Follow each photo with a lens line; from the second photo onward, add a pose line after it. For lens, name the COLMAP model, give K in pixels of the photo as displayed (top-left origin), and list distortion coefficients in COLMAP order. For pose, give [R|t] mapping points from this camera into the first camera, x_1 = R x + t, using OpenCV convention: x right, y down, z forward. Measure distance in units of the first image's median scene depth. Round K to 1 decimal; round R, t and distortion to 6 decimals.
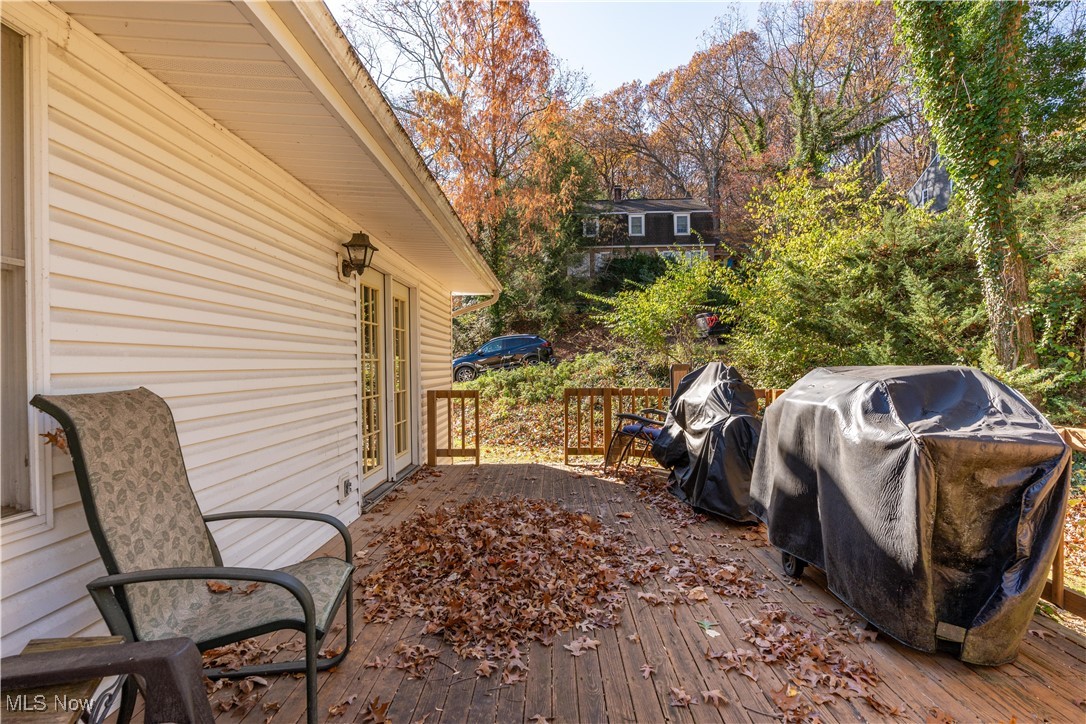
lens RADIAL K [[564.3, 0, 542.6], [0, 564.3, 361.3], [0, 0, 1]] dist [-0.000153, -0.000006]
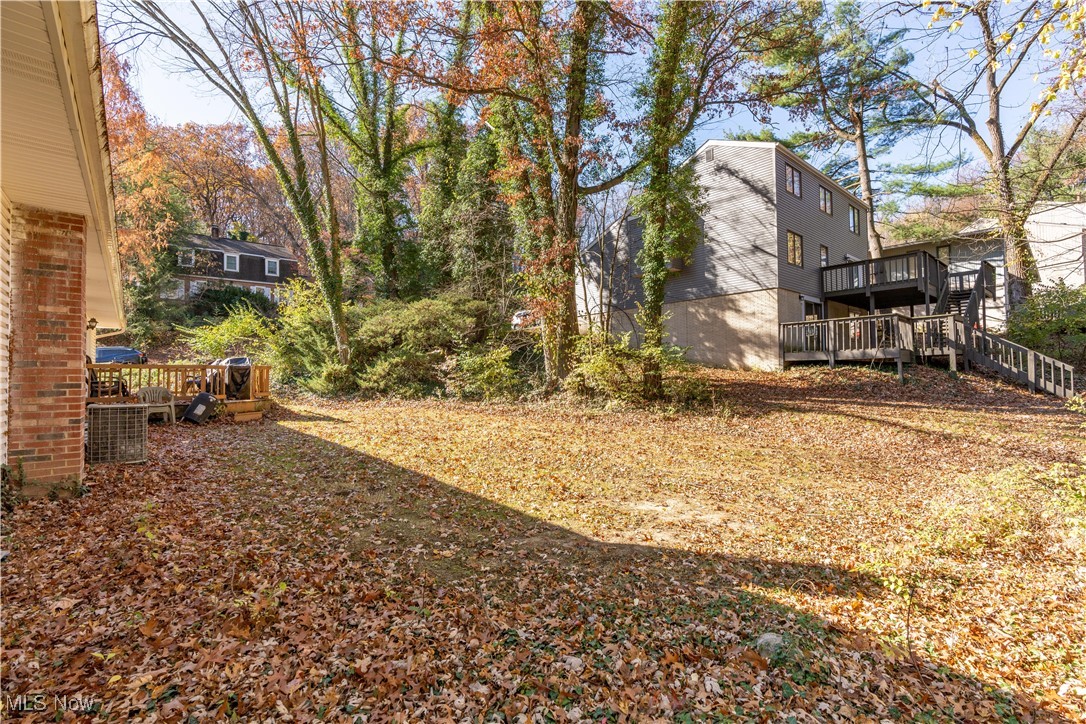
lens RADIAL K [[486.9, 0, 543.2], [0, 486.9, 359.7], [0, 0, 1]] dist [-0.001216, -0.000021]
pose [[0.753920, 0.025798, 0.656460, -0.019314], [-0.002542, 0.999336, -0.036354, 0.013842], [-0.656962, 0.025740, 0.753485, -0.324645]]
